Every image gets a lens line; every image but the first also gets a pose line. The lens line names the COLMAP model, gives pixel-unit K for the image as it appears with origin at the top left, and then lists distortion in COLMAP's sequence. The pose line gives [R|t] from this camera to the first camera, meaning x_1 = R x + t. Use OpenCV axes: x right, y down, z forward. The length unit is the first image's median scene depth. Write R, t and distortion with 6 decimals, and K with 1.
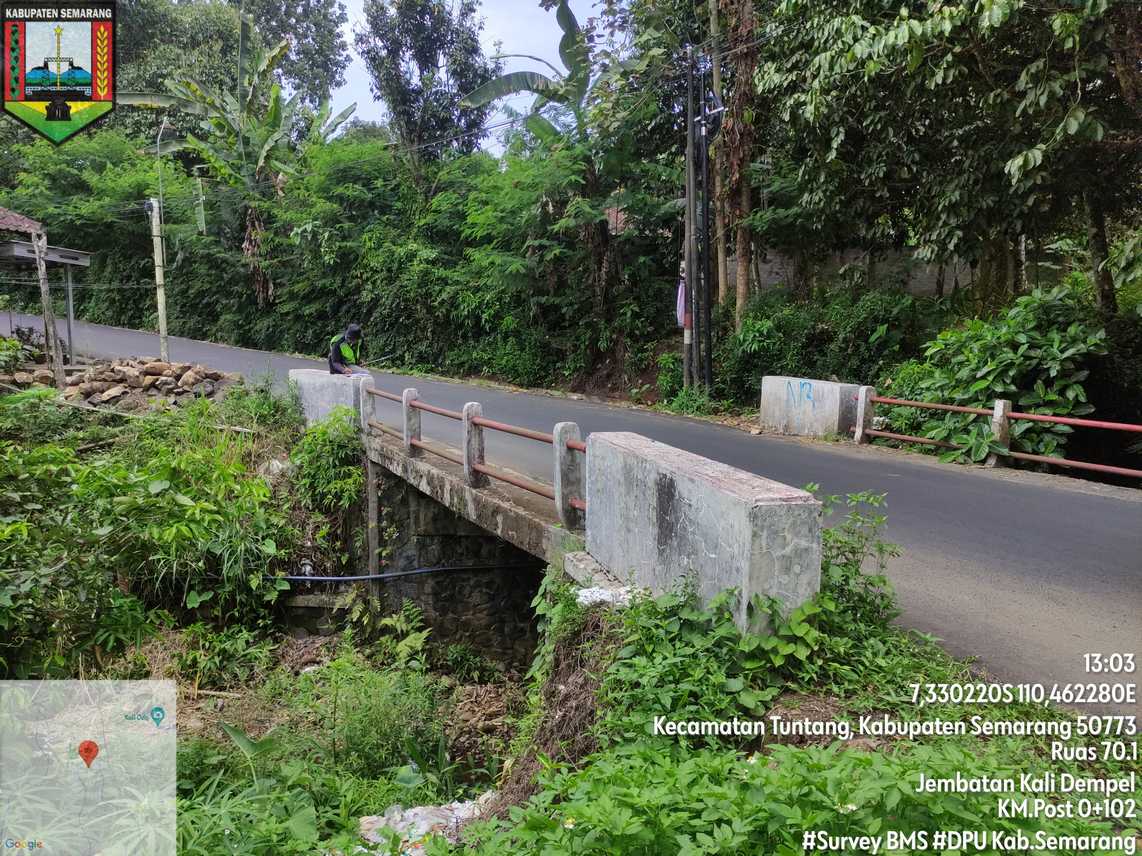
lens RADIAL K [[843.3, 0, 570.4], [0, 843.3, 425.3], [0, 0, 1]] dist [0.053787, -0.054448]
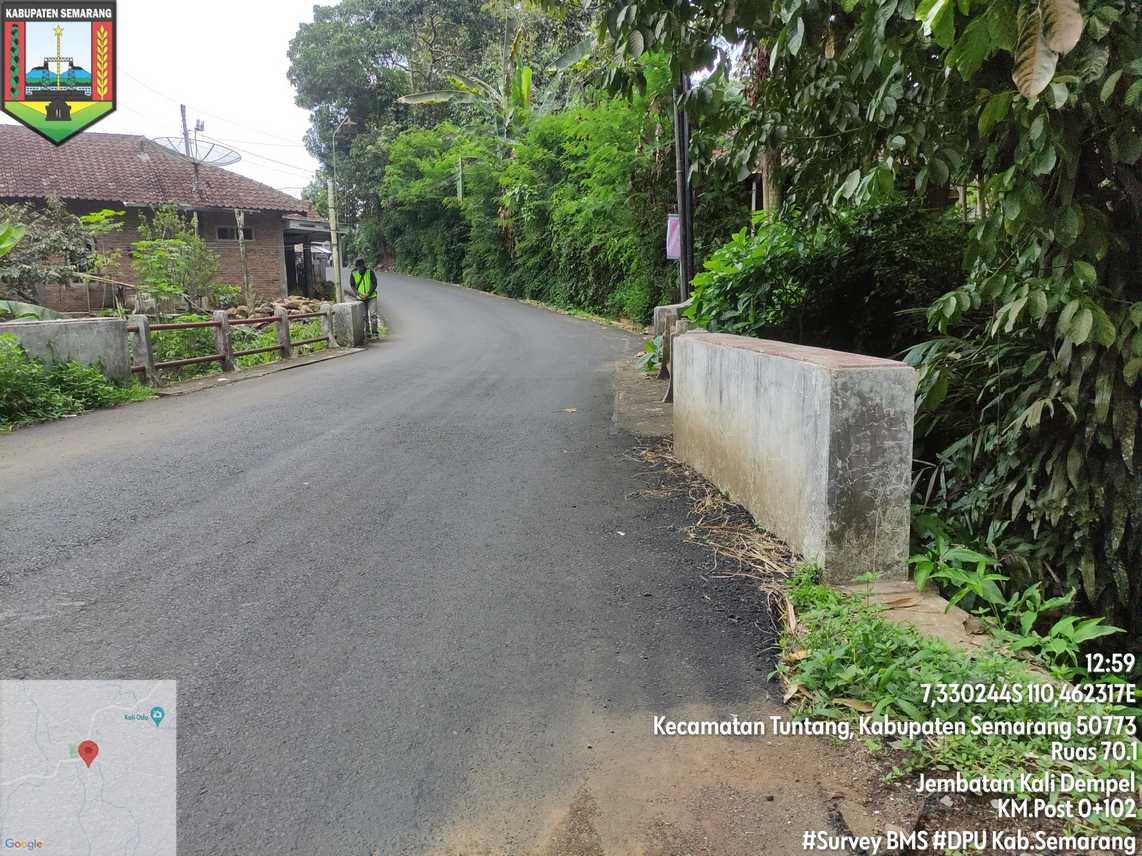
lens RADIAL K [[843.3, 0, 569.2], [0, 843.3, 427.9], [0, 0, 1]] dist [0.053787, -0.054448]
pose [[0.855739, 0.063170, -0.513536, 0.471602], [-0.036256, 0.997400, 0.062274, 0.024578], [0.516135, -0.034671, 0.855805, 0.026373]]
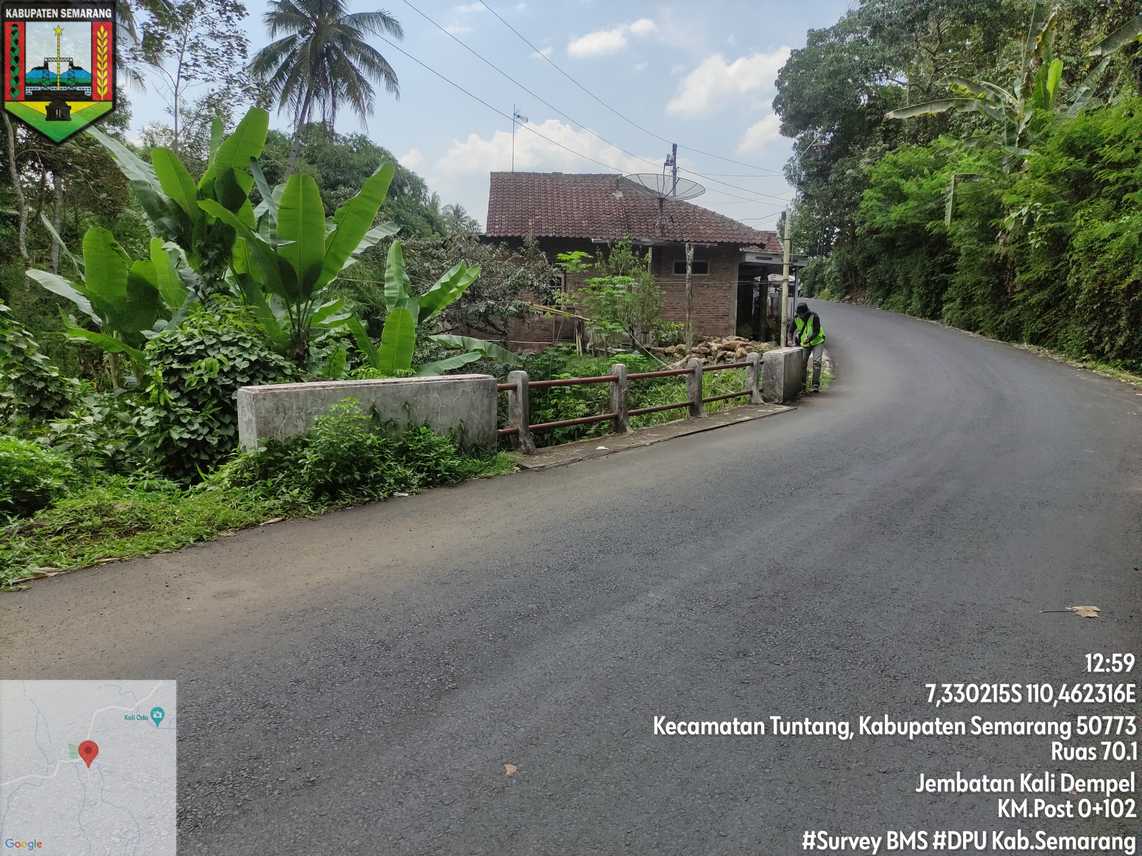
lens RADIAL K [[843.3, 0, 564.7], [0, 843.3, 425.1], [0, 0, 1]] dist [0.053787, -0.054448]
pose [[0.465763, 0.112131, -0.877776, 0.394692], [-0.109852, 0.991593, 0.068382, -0.005506], [0.878065, 0.064576, 0.474165, 0.139695]]
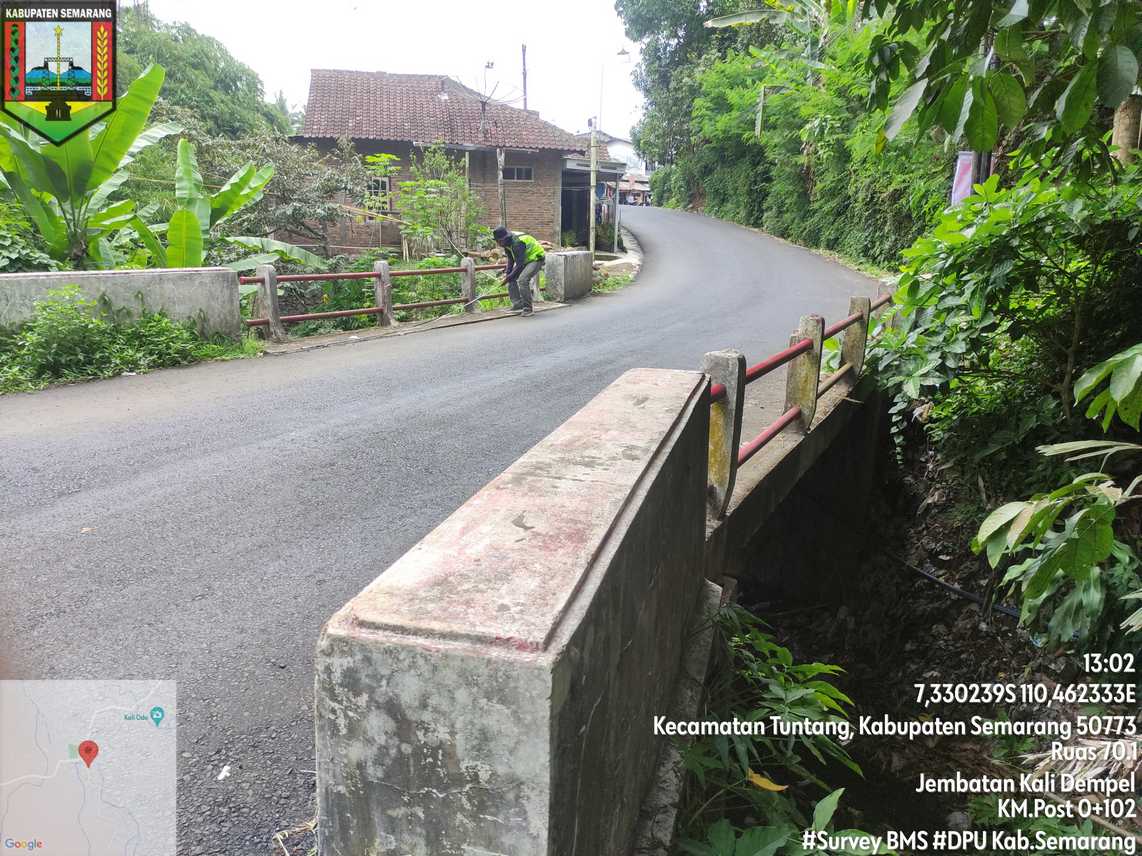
lens RADIAL K [[843.3, 0, 564.7], [0, 843.3, 429.3], [0, 0, 1]] dist [0.053787, -0.054448]
pose [[0.589266, 0.189209, -0.785472, 0.484728], [-0.102499, 0.981843, 0.159617, -0.003666], [0.801411, -0.013547, 0.597961, 0.172593]]
